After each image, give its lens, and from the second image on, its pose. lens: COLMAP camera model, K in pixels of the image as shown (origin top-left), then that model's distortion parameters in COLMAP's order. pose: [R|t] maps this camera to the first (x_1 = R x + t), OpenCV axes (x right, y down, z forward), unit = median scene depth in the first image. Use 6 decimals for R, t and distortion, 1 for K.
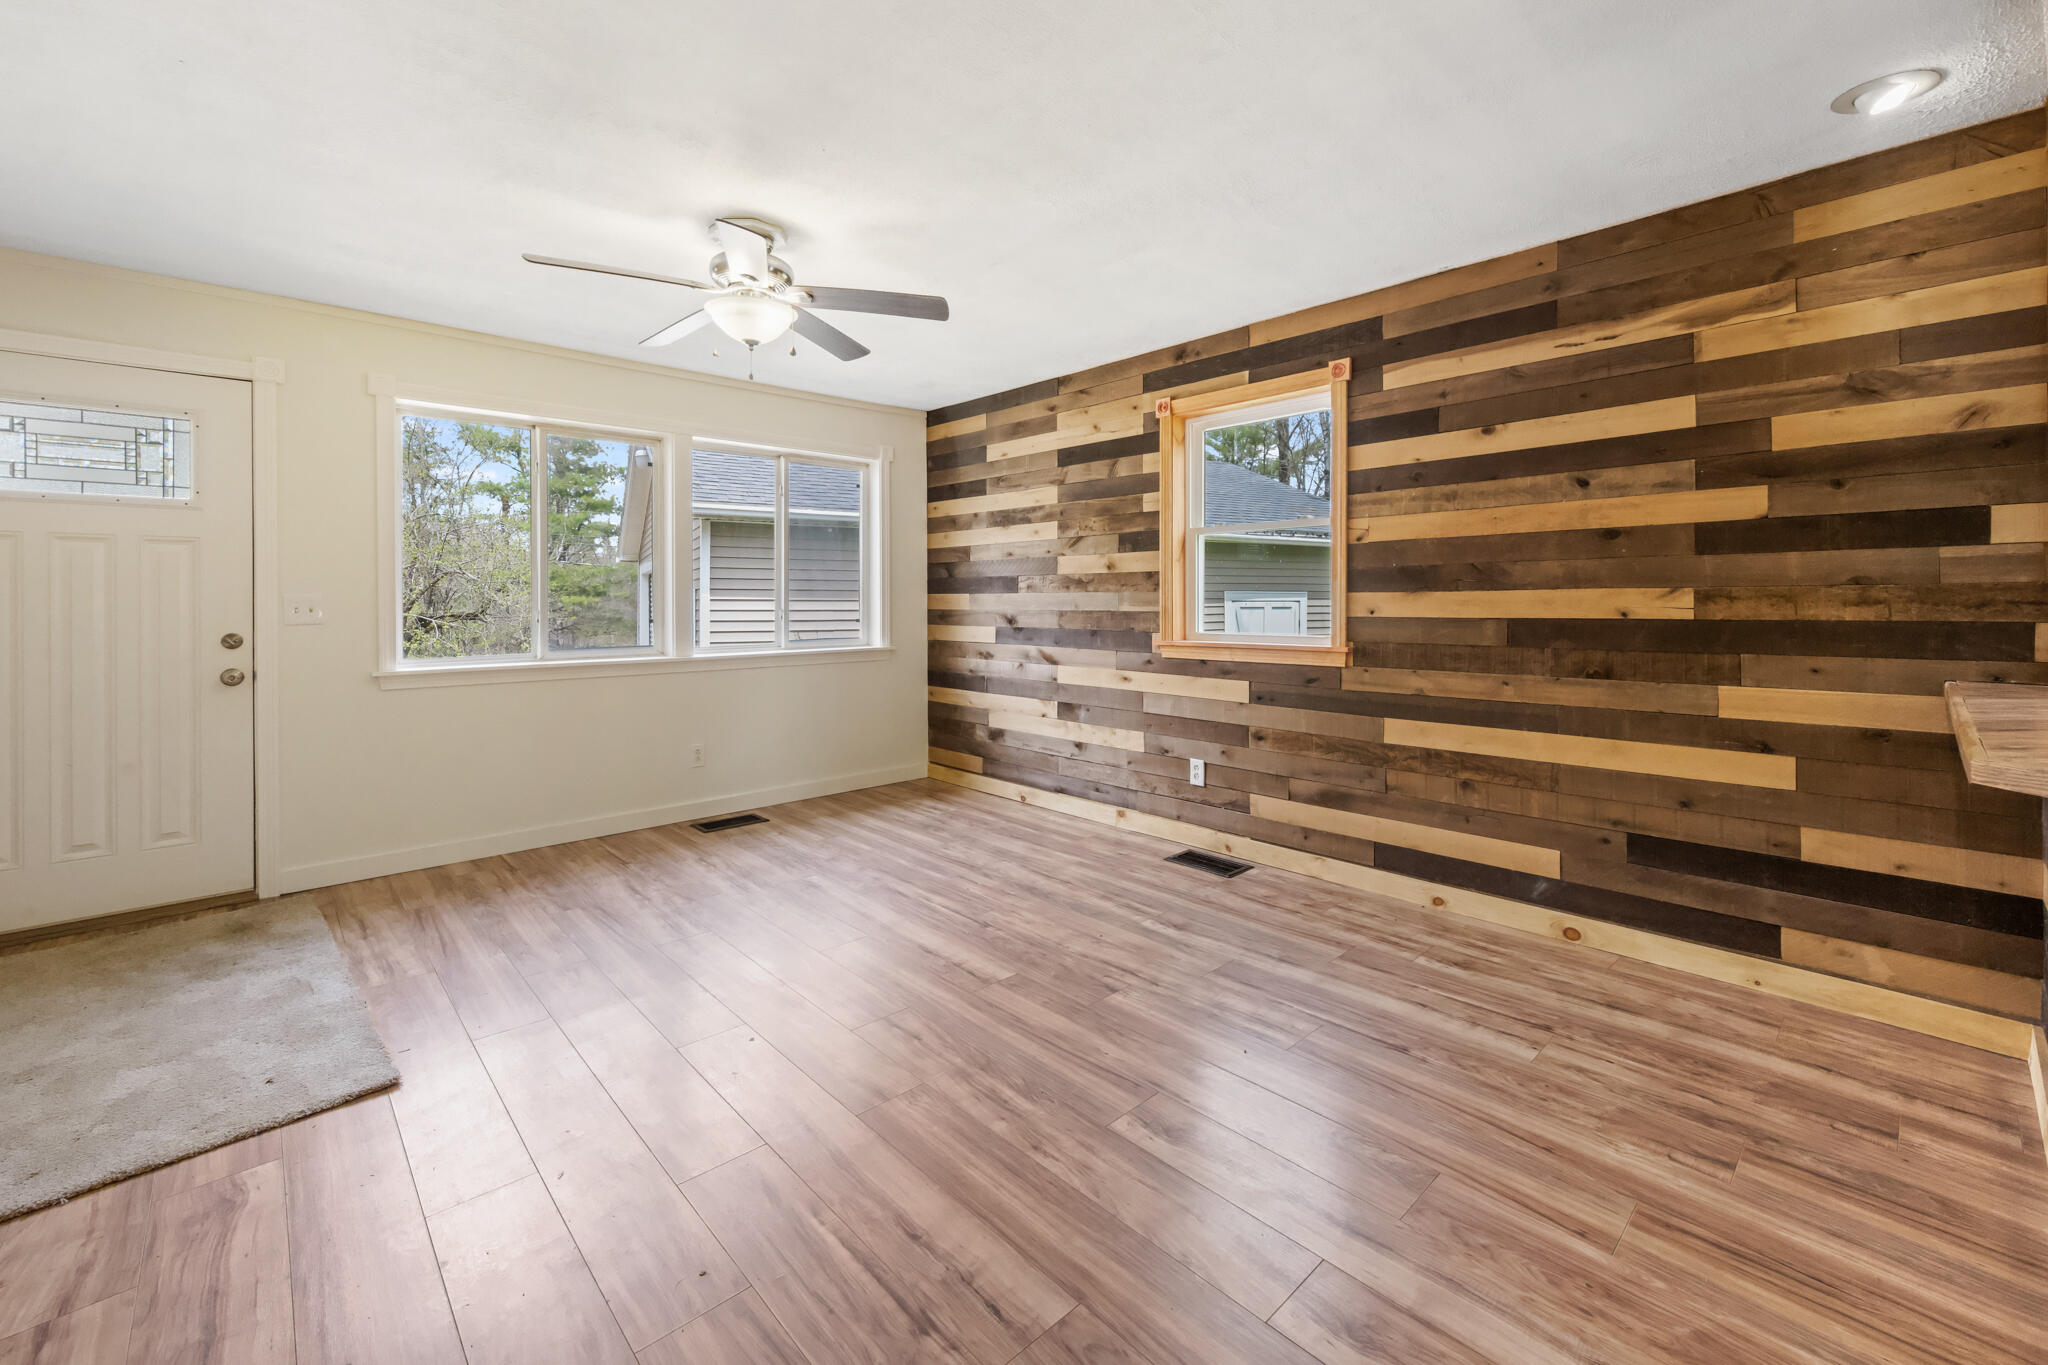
lens RADIAL K [[844.2, 0, 1025.3], [0, 844.2, 603.8], [0, 0, 1]] dist [-0.000207, 0.000481]
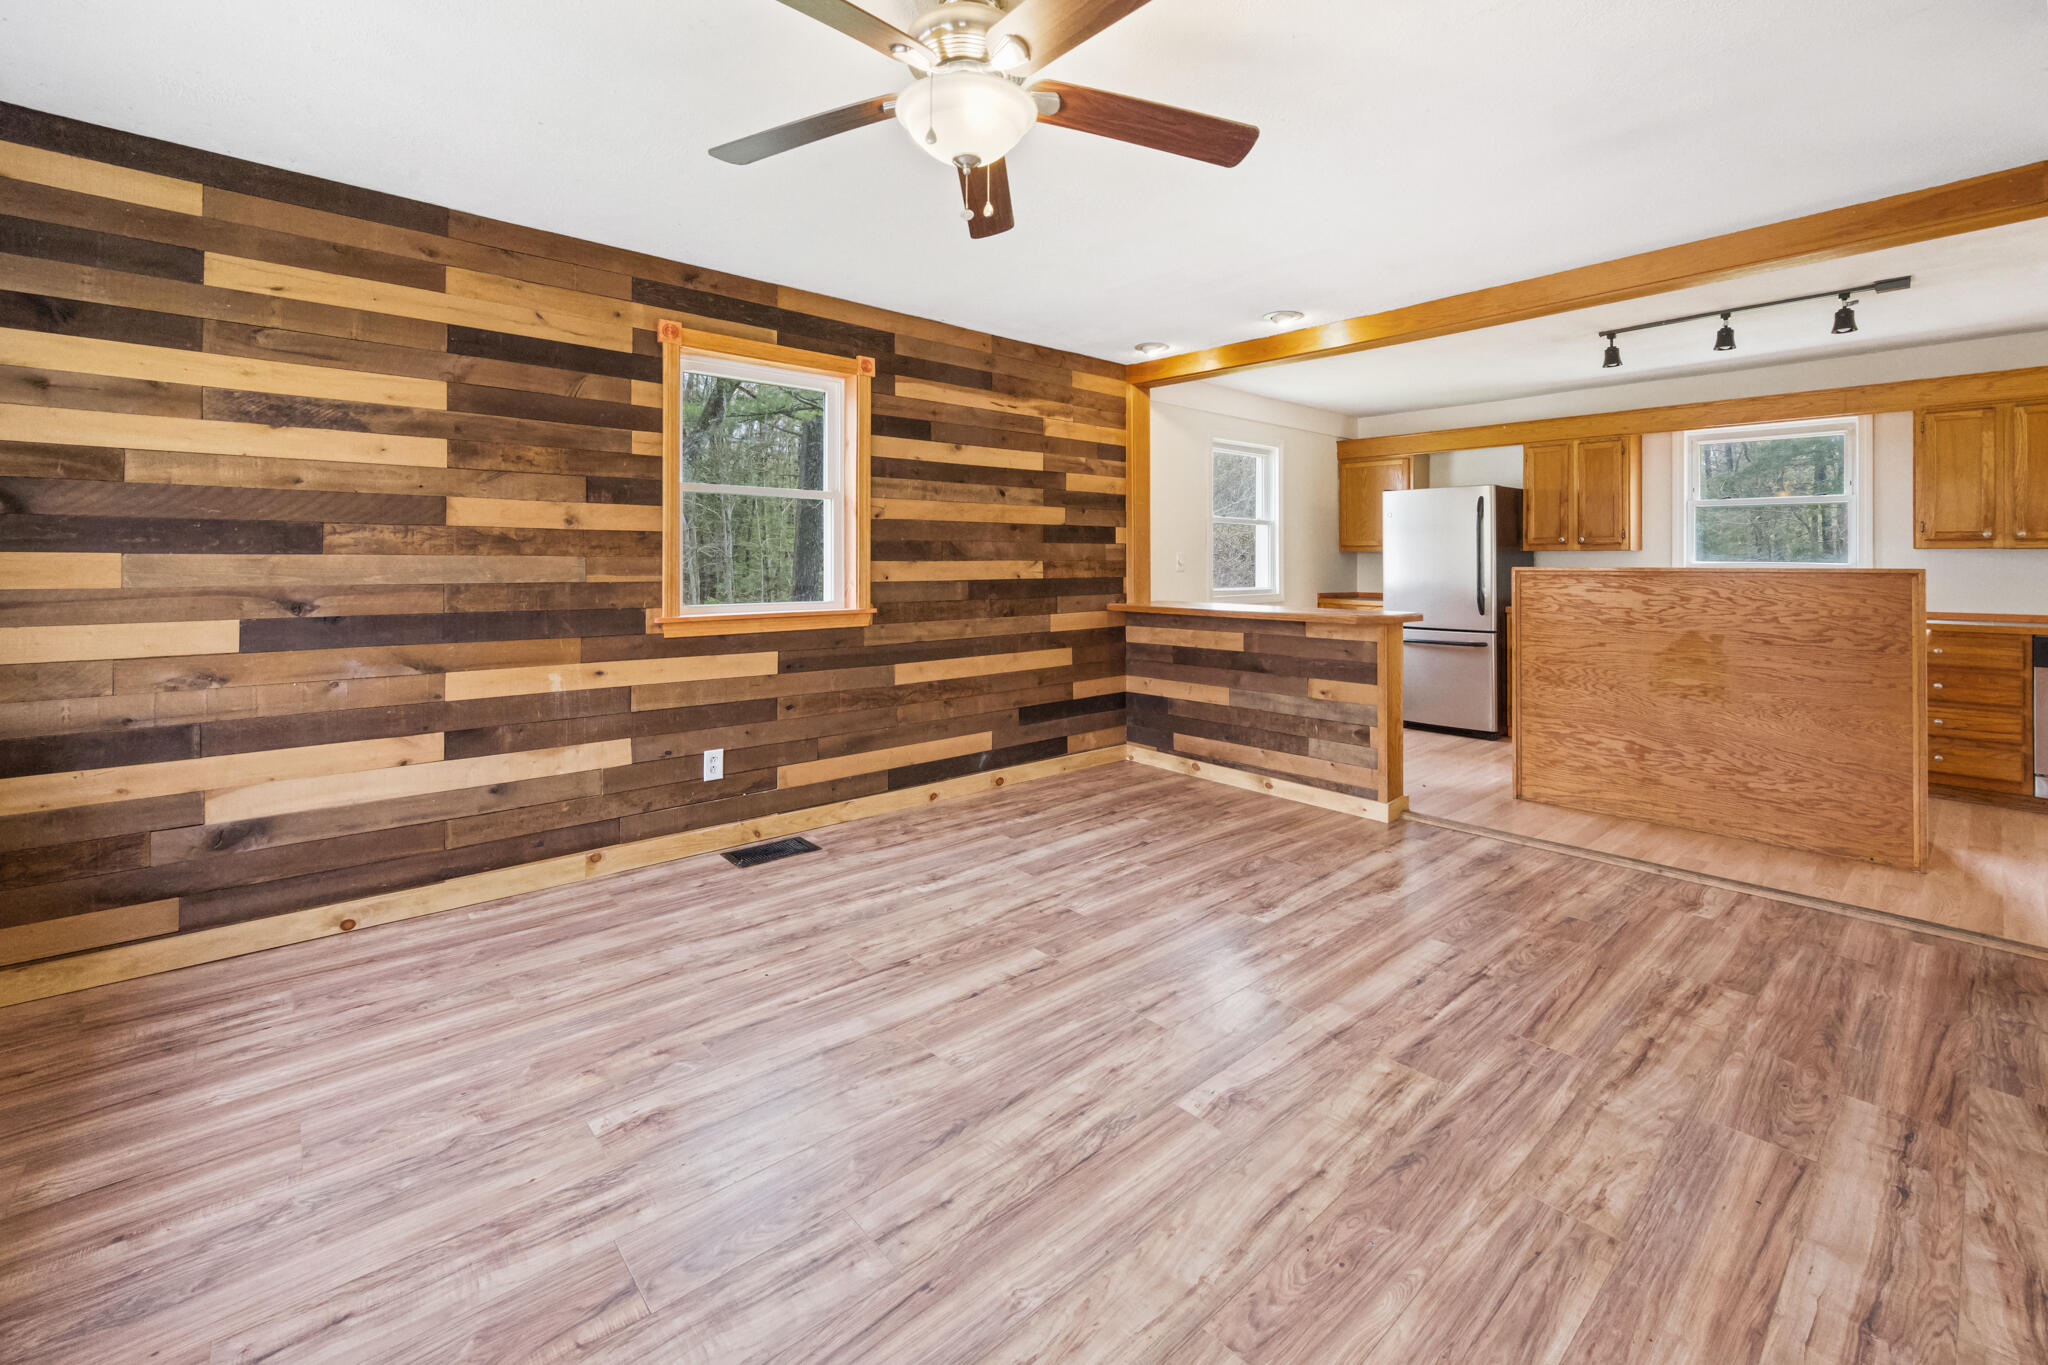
lens RADIAL K [[855.4, 0, 1020.8], [0, 855.4, 560.6], [0, 0, 1]] dist [-0.000508, 0.000109]
pose [[0.028600, 0.008108, 0.999558, -0.705566], [0.003408, 0.999961, -0.008208, -0.003285], [-0.999585, 0.003642, 0.028571, 0.689994]]
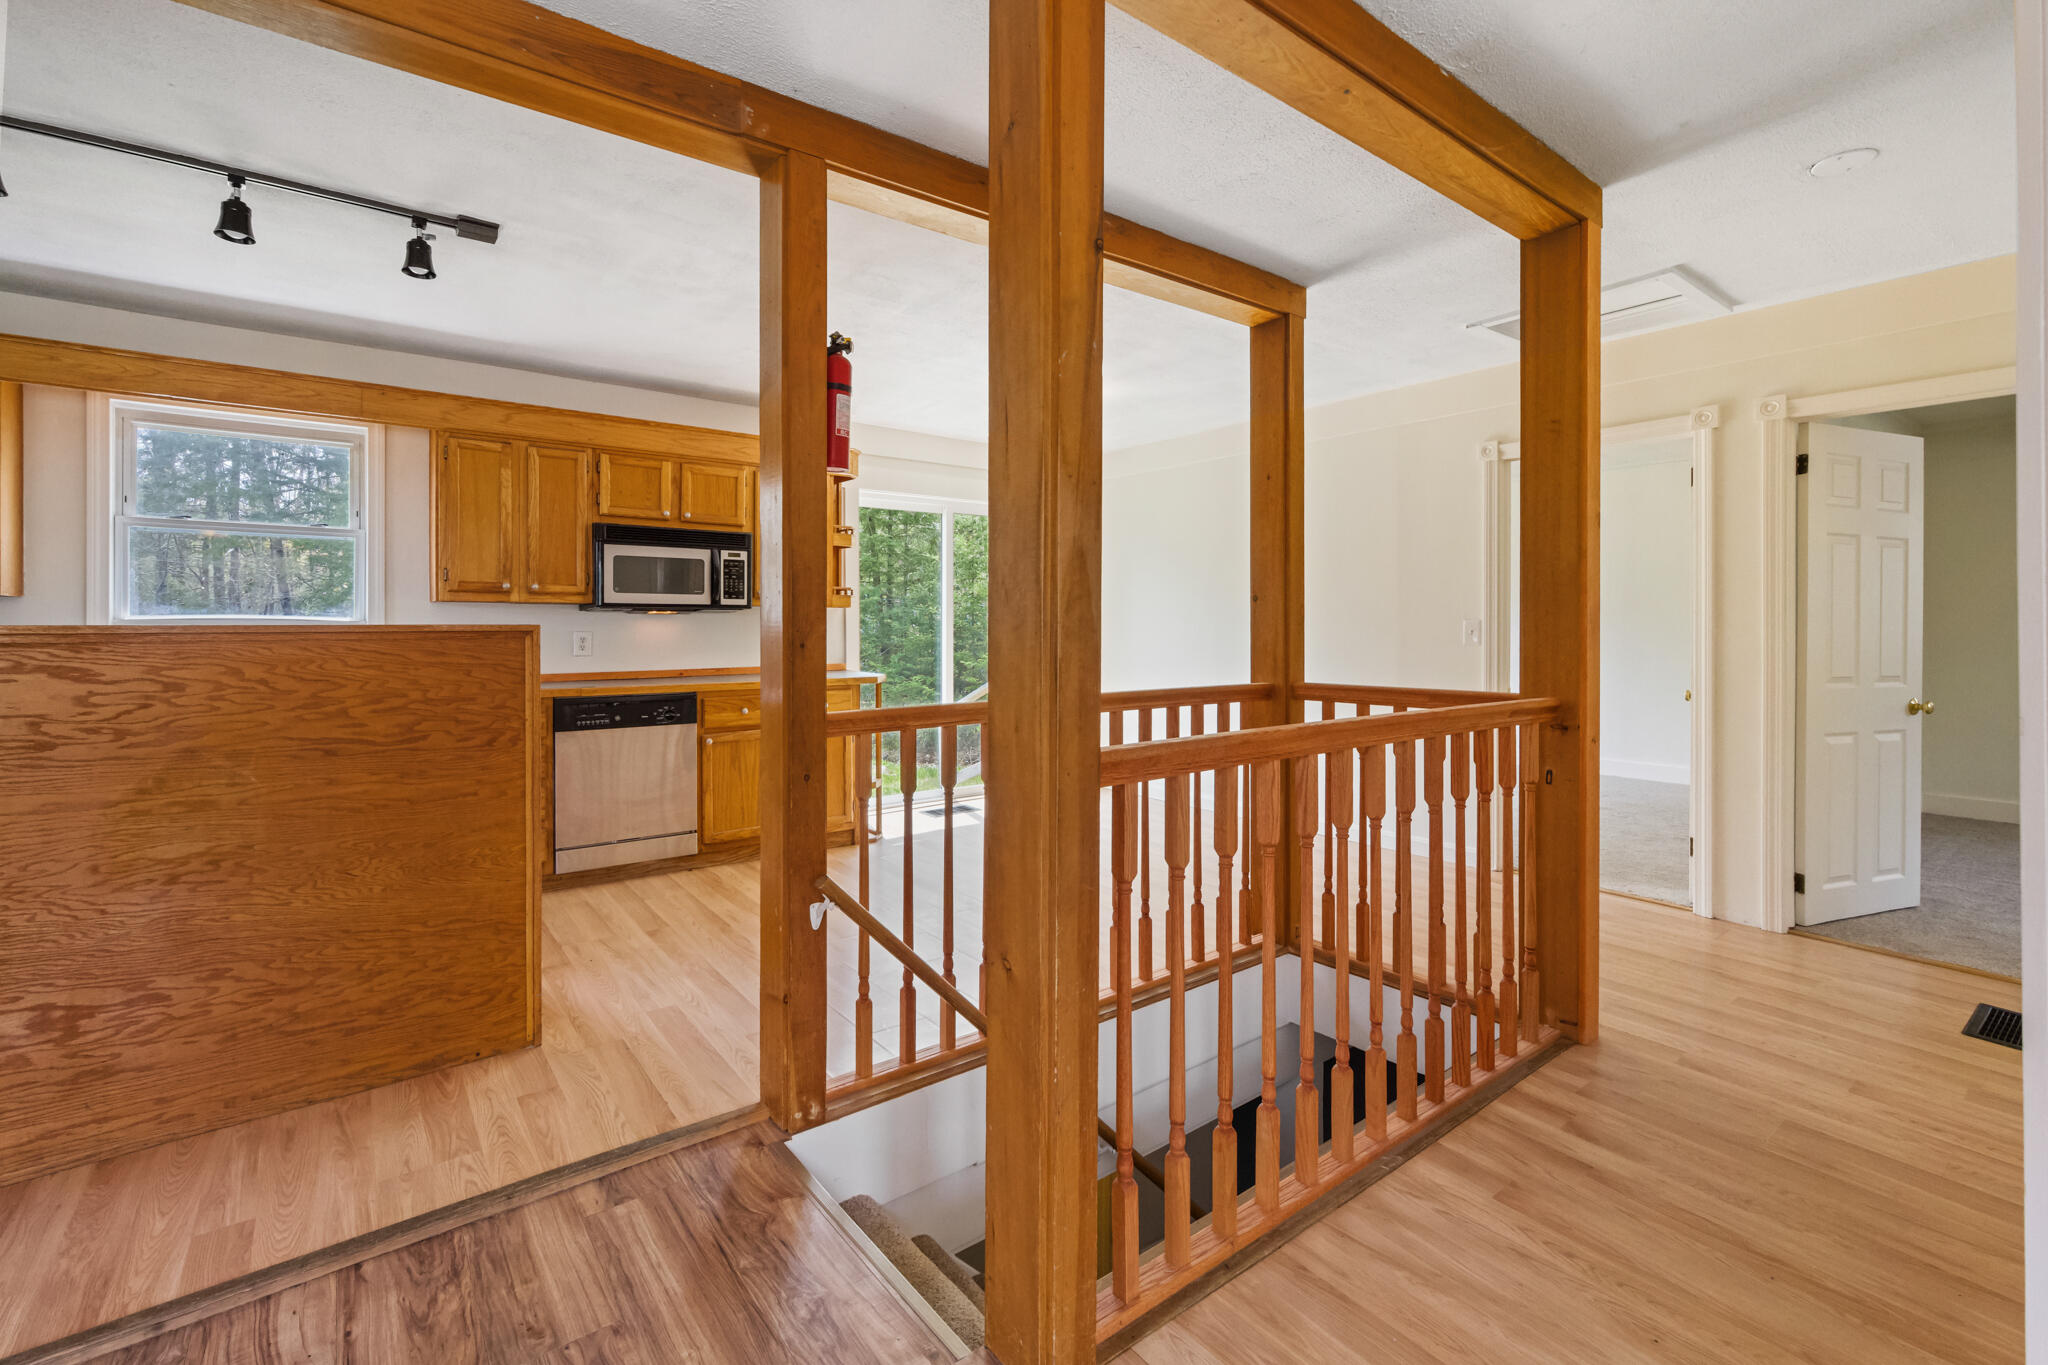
lens RADIAL K [[892.2, 0, 1023.9], [0, 892.2, 623.0], [0, 0, 1]] dist [-0.000454, 0.000204]
pose [[-0.995303, 0.005688, 0.096638, -0.235141], [0.006241, 0.999966, 0.005425, -0.001495], [-0.096604, 0.006003, -0.995305, 0.418389]]
